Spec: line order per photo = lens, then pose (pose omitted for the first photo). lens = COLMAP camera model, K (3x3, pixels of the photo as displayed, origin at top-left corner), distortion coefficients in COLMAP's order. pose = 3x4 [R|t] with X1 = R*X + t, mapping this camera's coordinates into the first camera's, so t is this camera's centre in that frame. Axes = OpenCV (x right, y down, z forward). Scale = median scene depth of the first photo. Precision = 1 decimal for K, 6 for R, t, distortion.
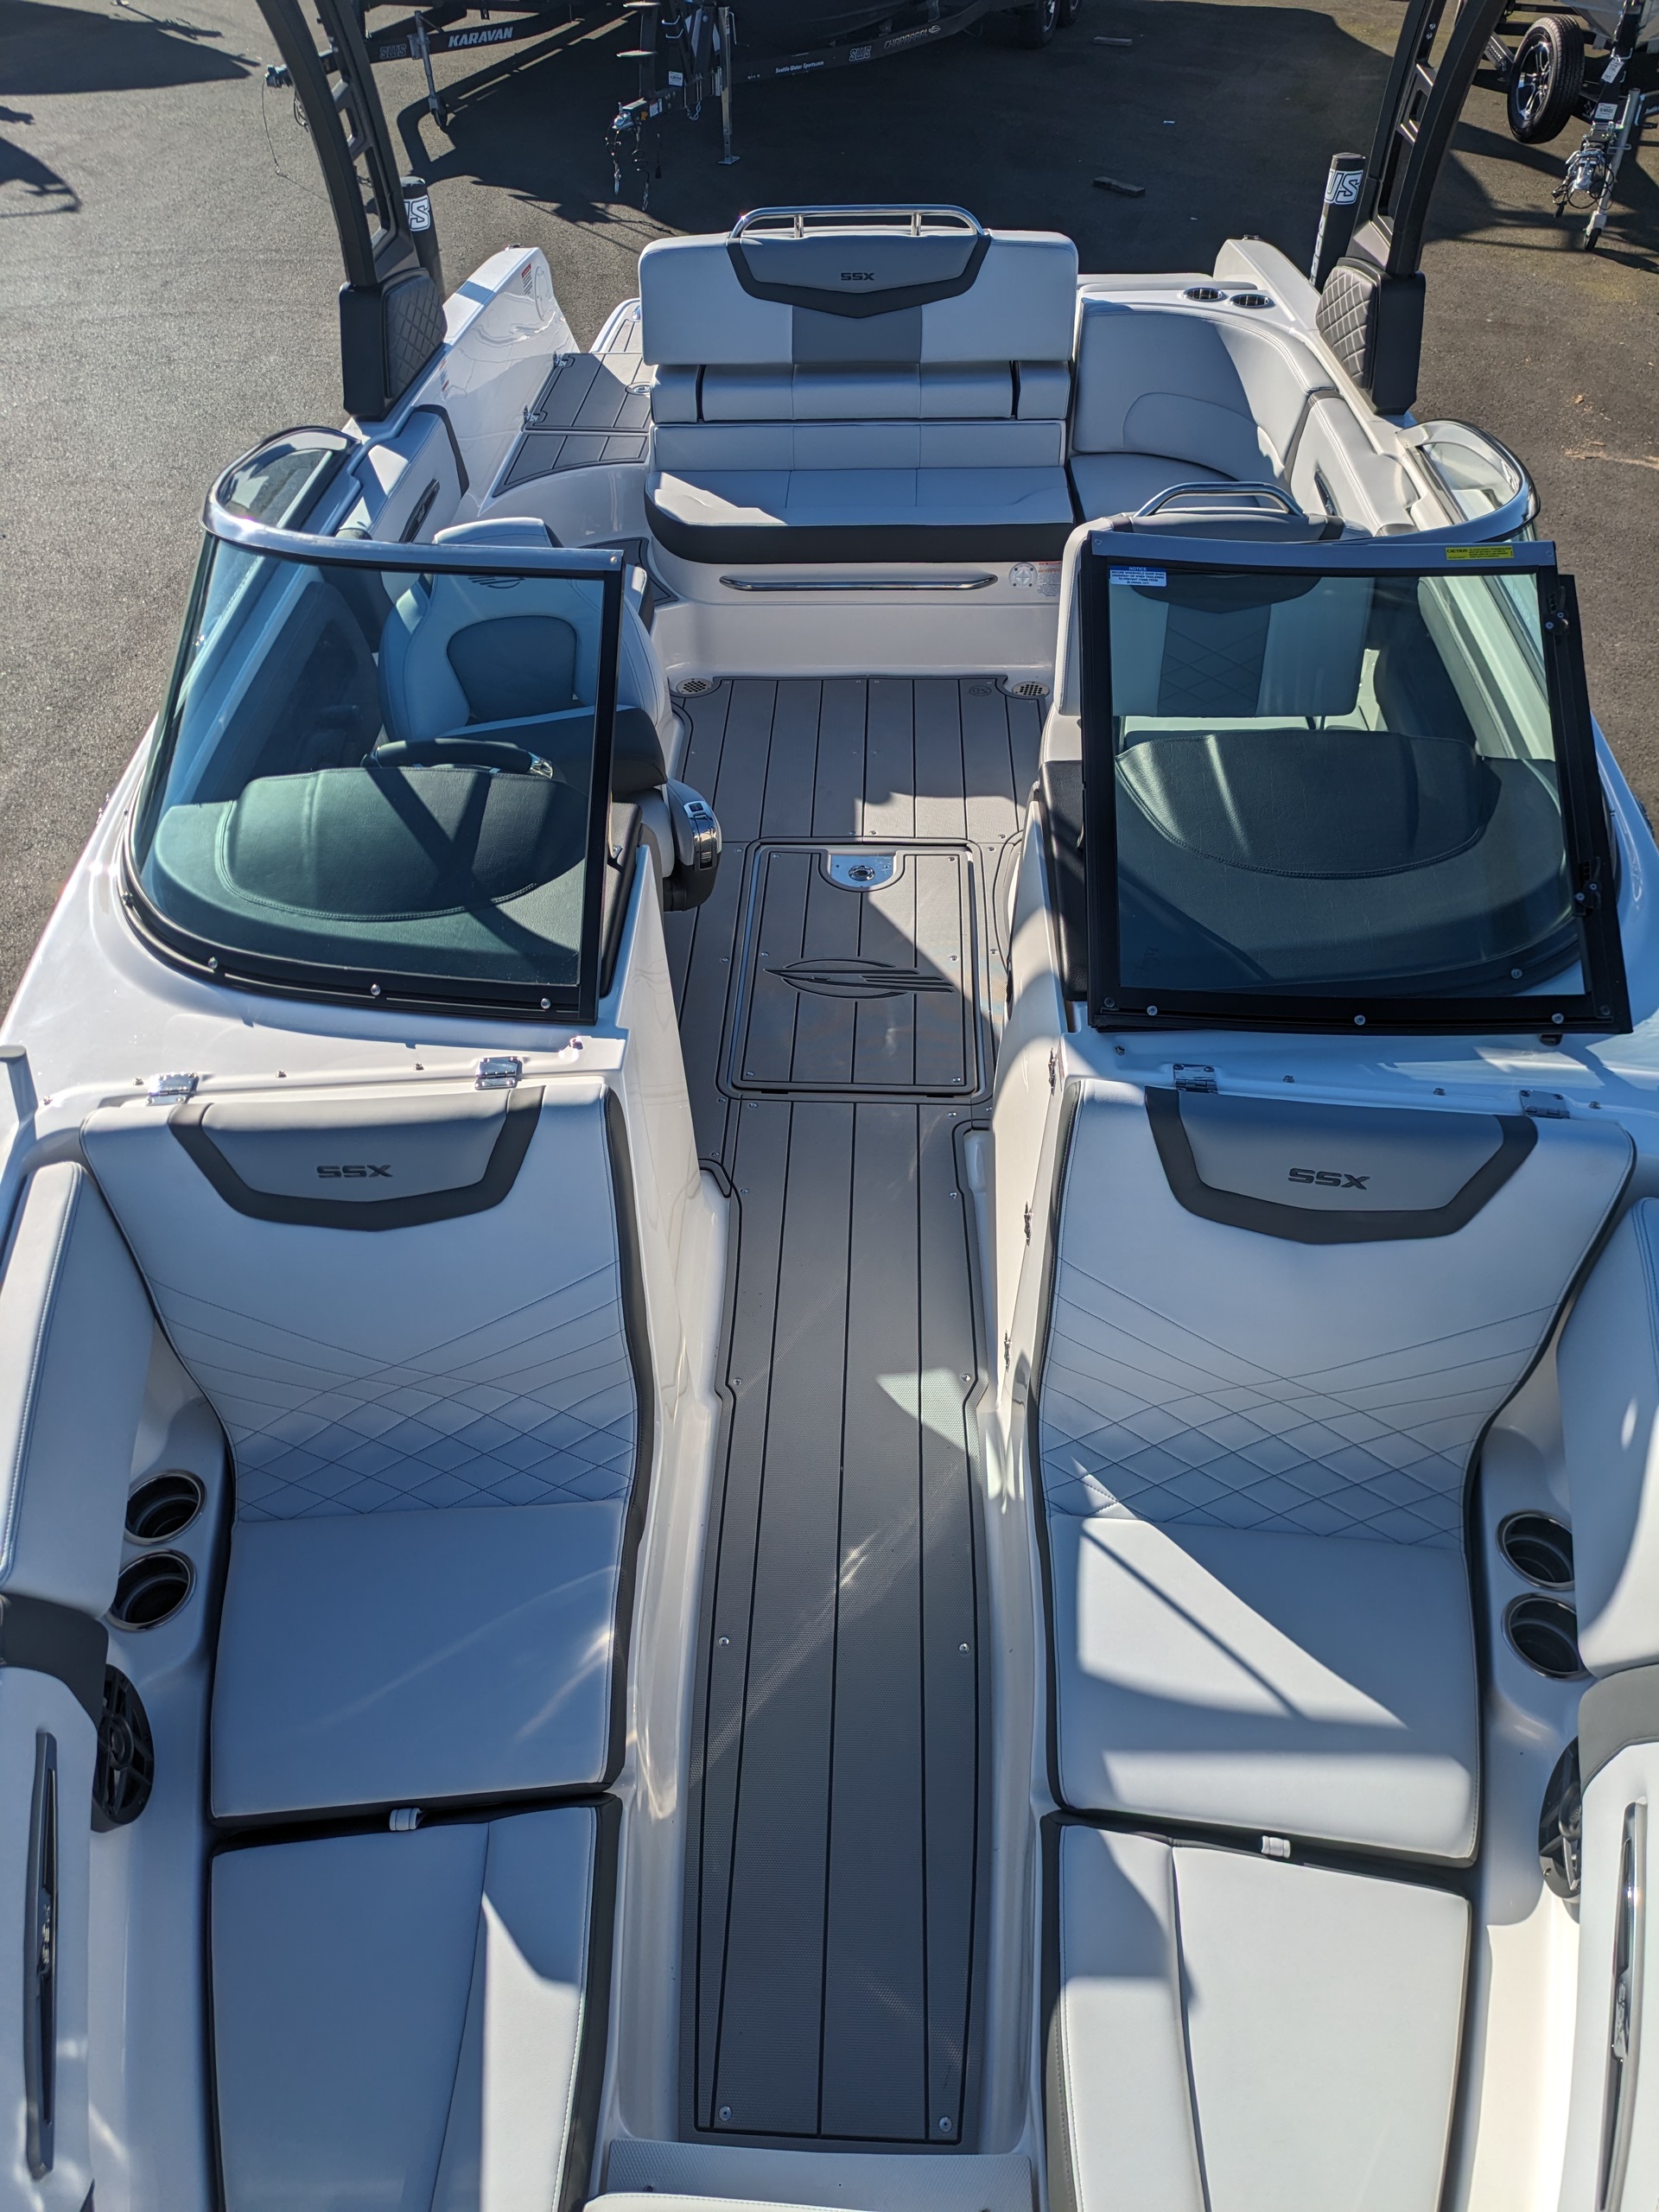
lens RADIAL K [[1620.5, 0, 795.0], [0, 1620.5, 1074.6], [0, 0, 1]] dist [0.063079, -0.056791]
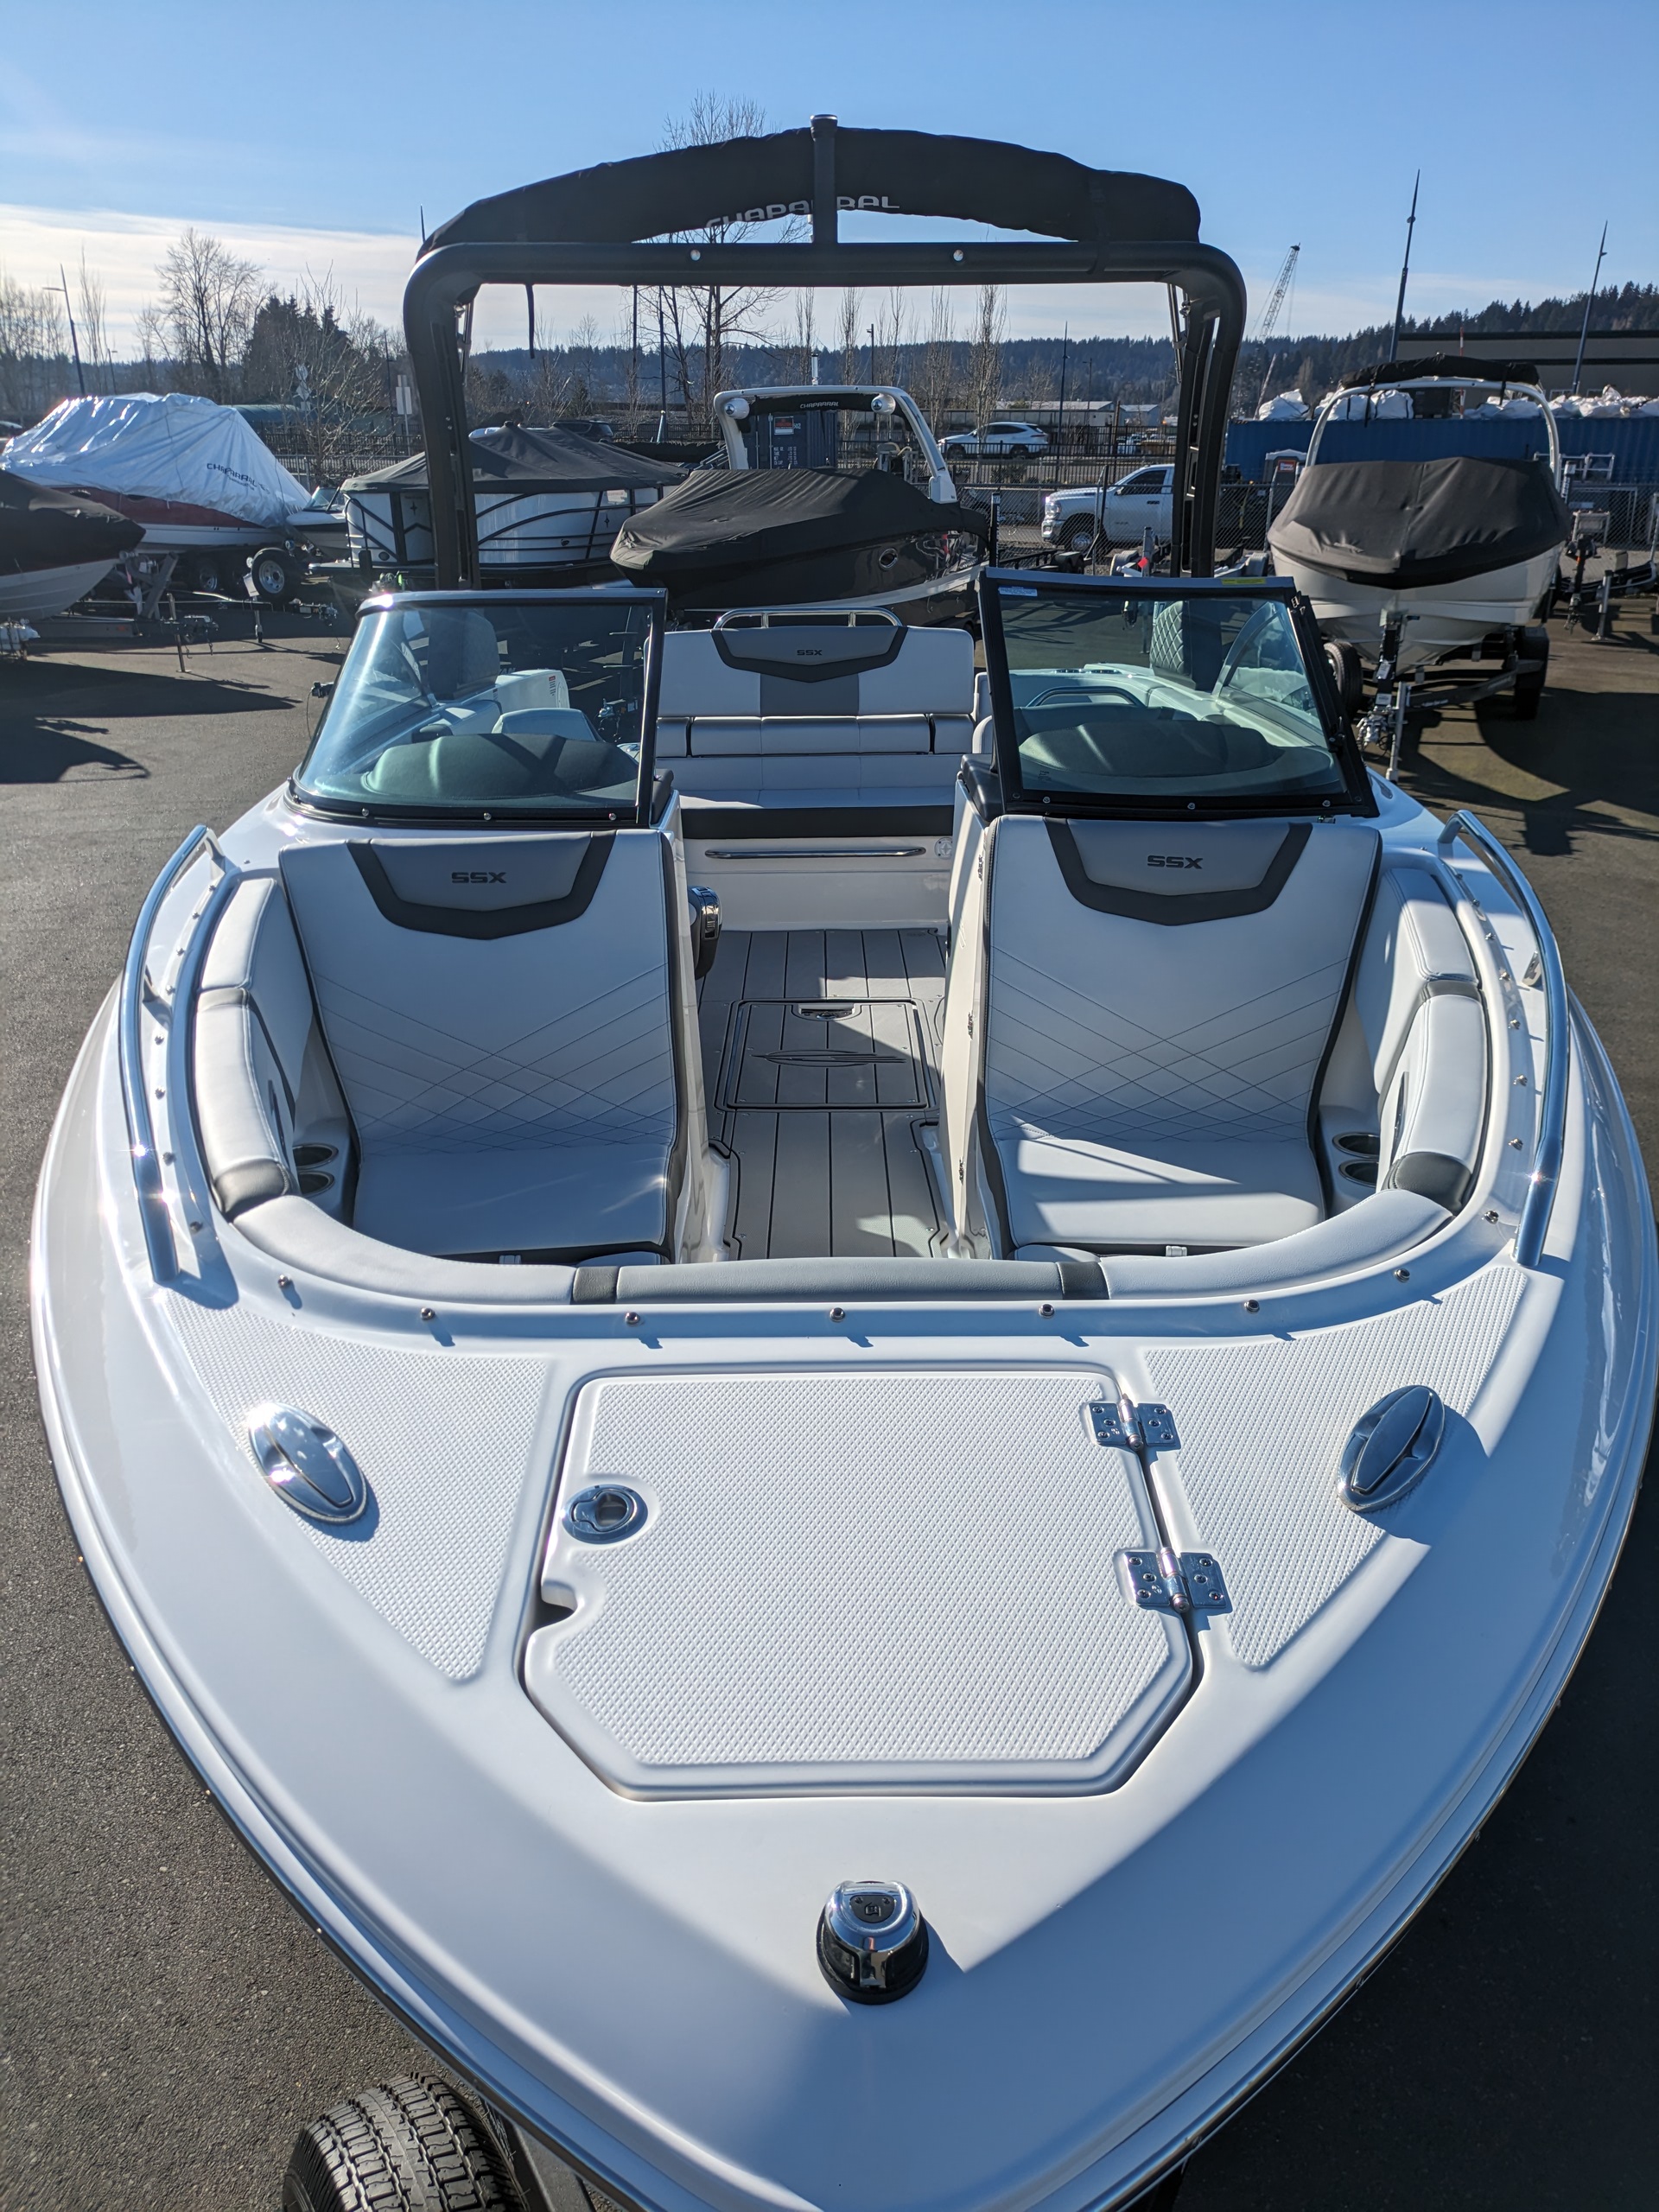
lens RADIAL K [[1620.9, 0, 817.3], [0, 1620.9, 1103.7], [0, 0, 1]] dist [0.102426, -0.173840]
pose [[0.998678, -0.005160, 0.051144, -0.045609], [0.023303, 0.932290, -0.360961, 0.598863], [-0.045819, 0.361676, 0.931177, -0.183714]]
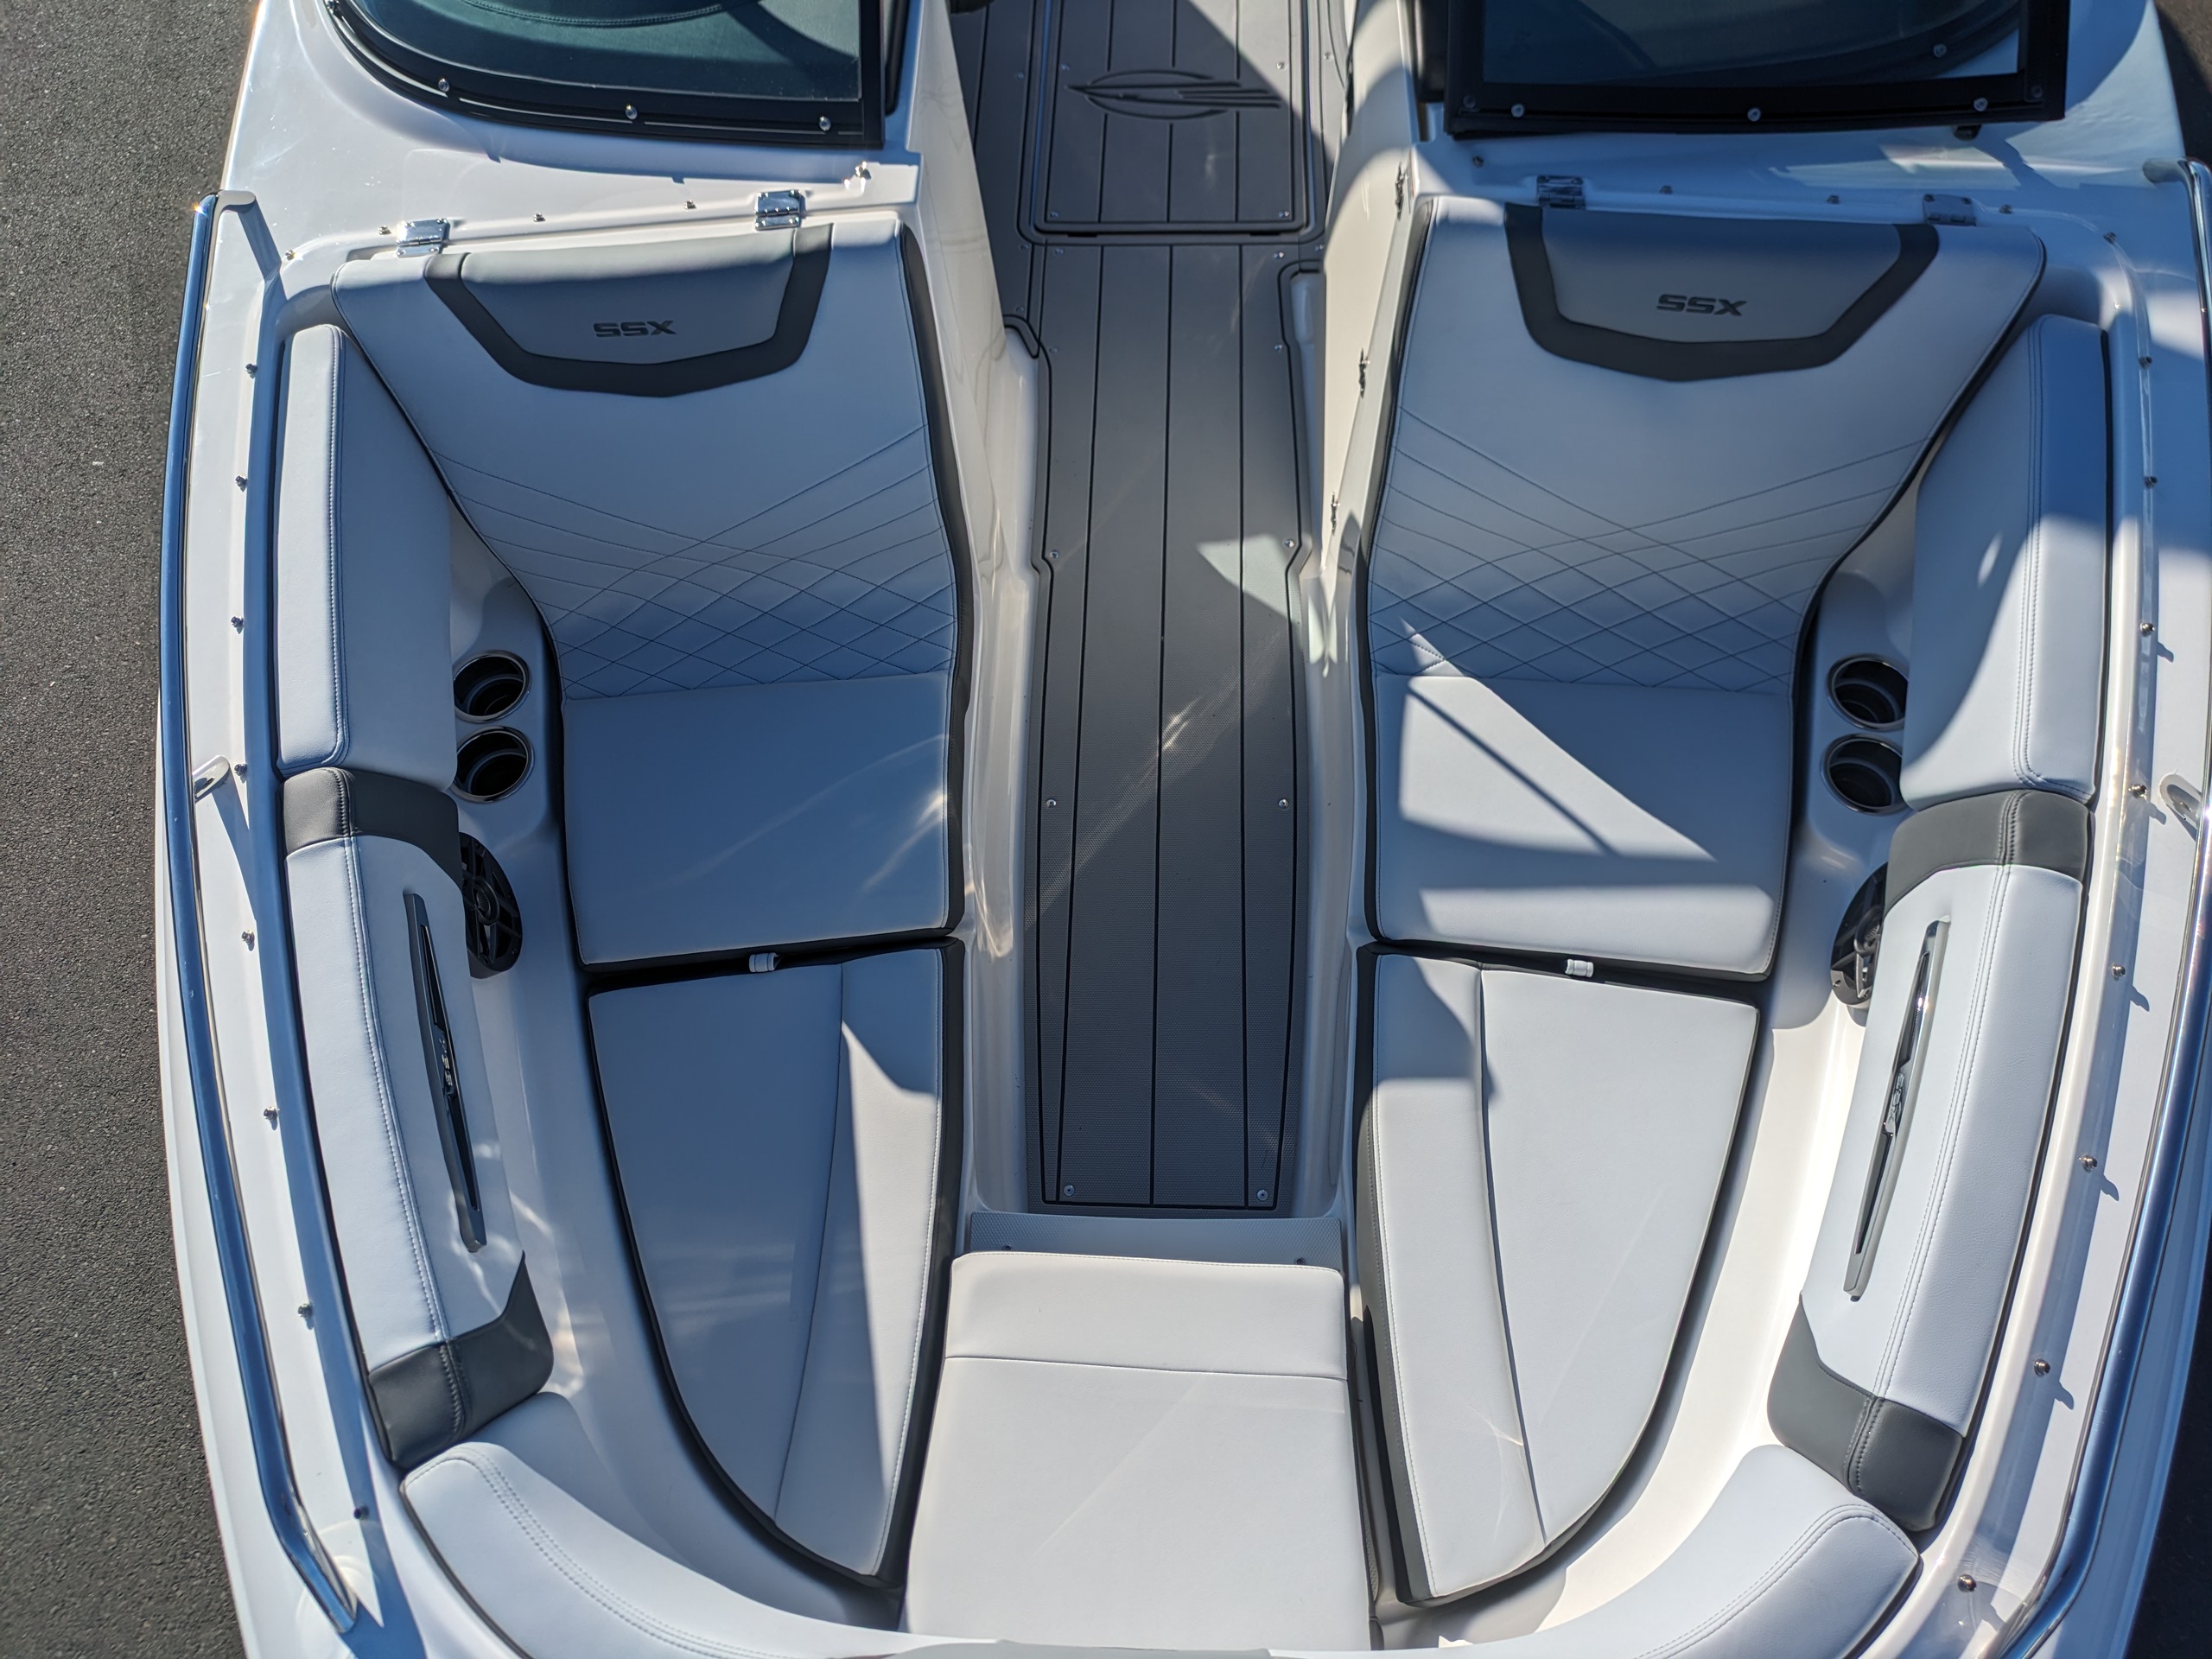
lens RADIAL K [[1622.1, 0, 1083.4], [0, 1622.1, 861.5], [0, 0, 1]] dist [0.057163, -0.062465]
pose [[0.999636, -0.022404, -0.015054, -0.008133], [0.026321, 0.932684, 0.359732, 0.011948], [0.005982, -0.359997, 0.932934, 0.025720]]
